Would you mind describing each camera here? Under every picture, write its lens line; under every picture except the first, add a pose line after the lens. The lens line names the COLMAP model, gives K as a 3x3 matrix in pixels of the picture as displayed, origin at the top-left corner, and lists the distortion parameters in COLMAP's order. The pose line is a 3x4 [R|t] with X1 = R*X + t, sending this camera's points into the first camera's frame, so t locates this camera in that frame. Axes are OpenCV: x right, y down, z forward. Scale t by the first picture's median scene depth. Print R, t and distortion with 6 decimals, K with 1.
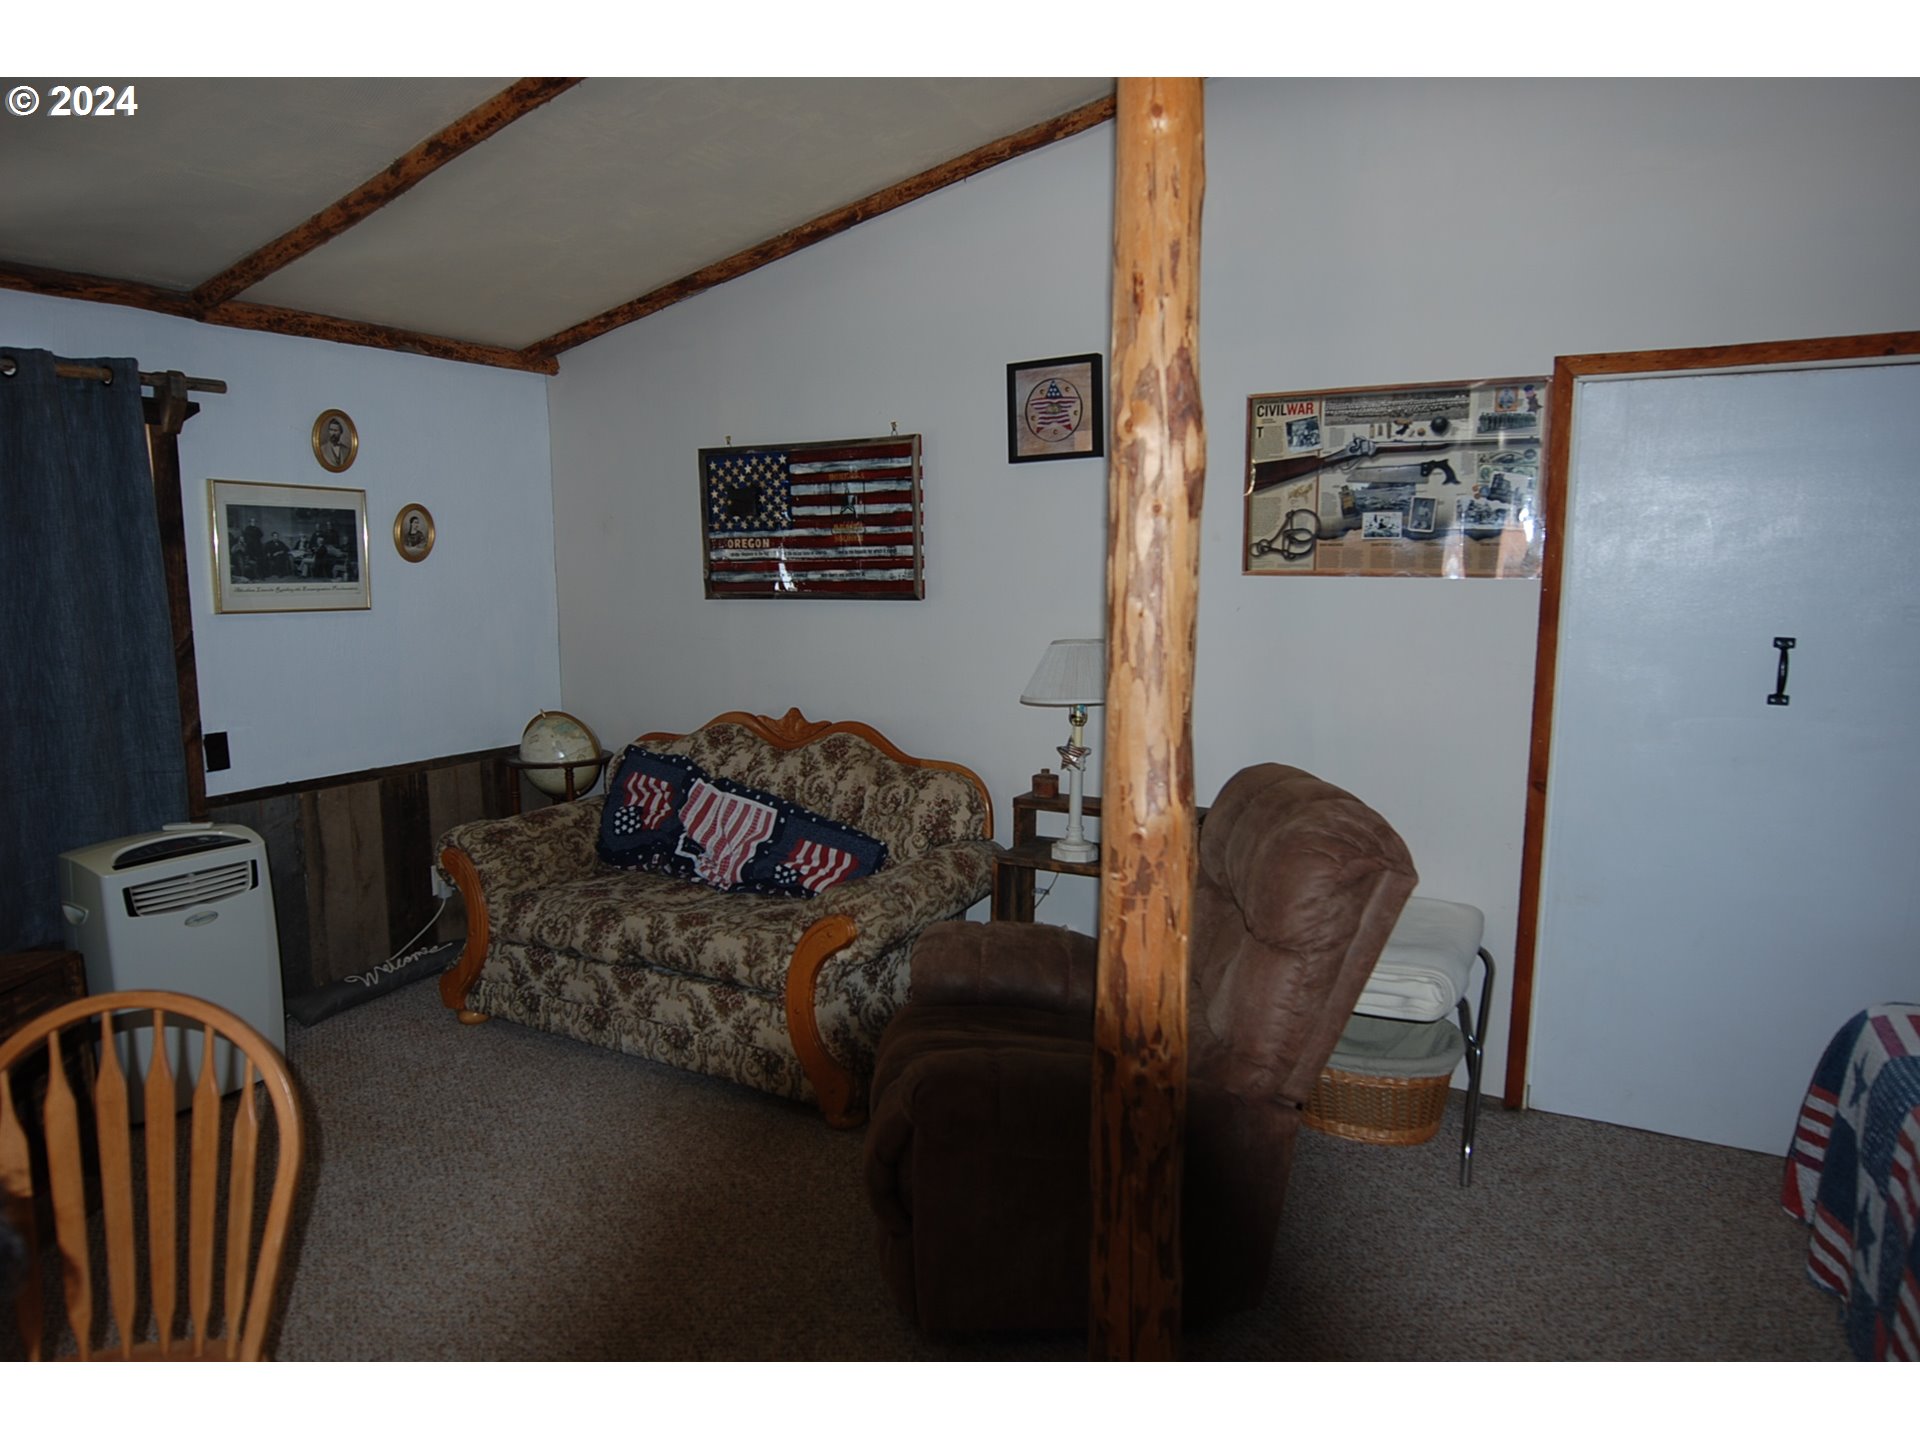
lens RADIAL K [[1181.0, 0, 957.0], [0, 1181.0, 719.6], [0, 0, 1]] dist [-0.015394, -0.003605]
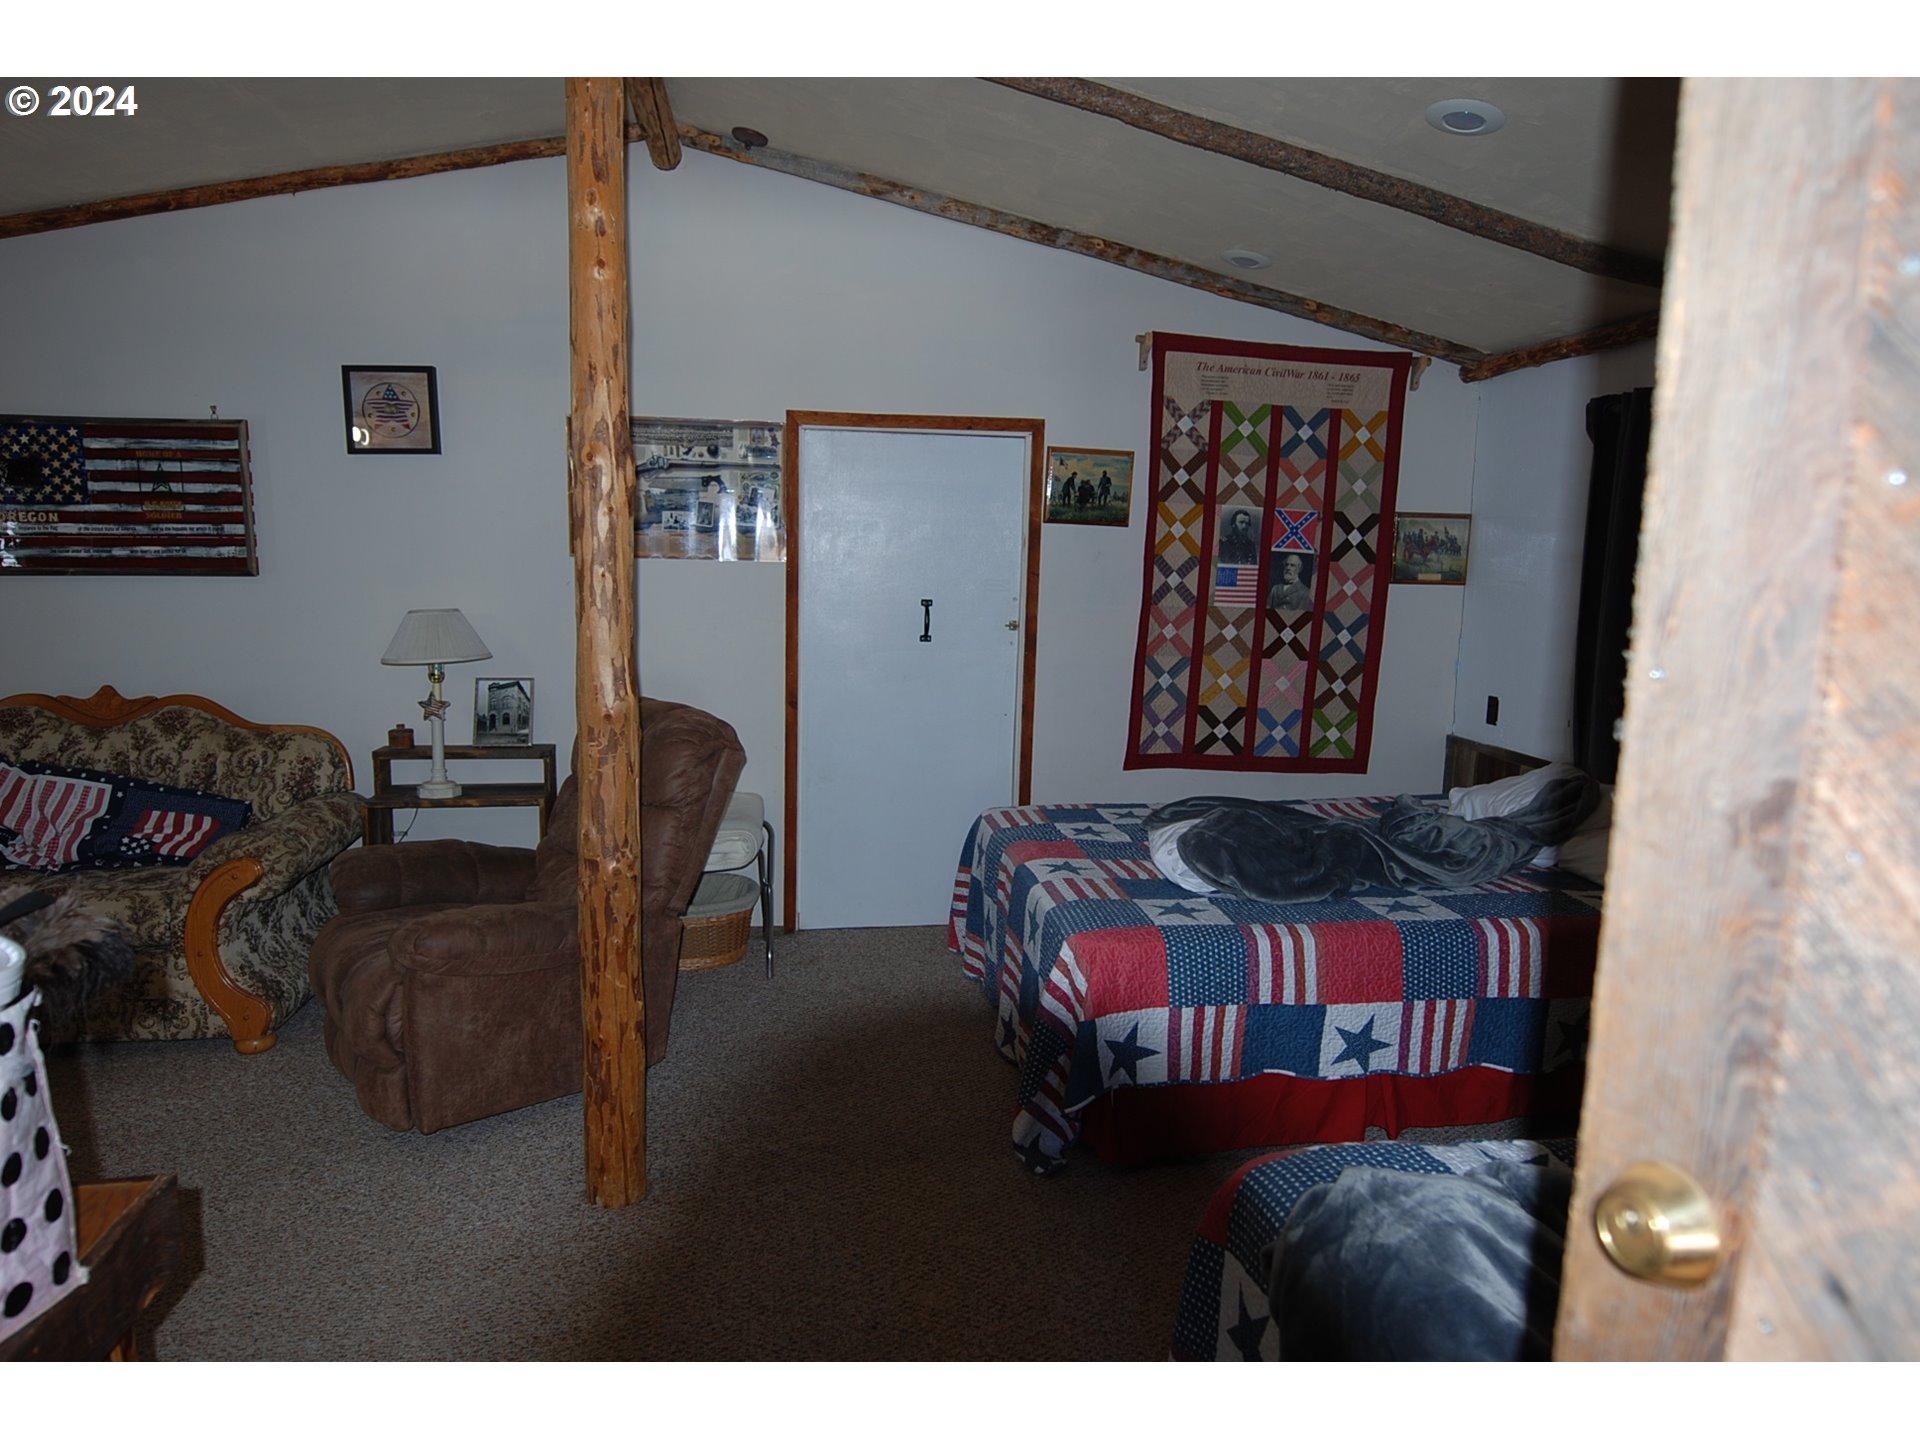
lens RADIAL K [[1181.0, 0, 957.6], [0, 1181.0, 718.2], [0, 0, 1]] dist [-0.015394, -0.003605]
pose [[0.794646, -0.064694, 0.603616, -0.214697], [0.060207, 0.997802, 0.027682, 0.043098], [-0.604080, 0.014345, 0.796794, -0.271983]]
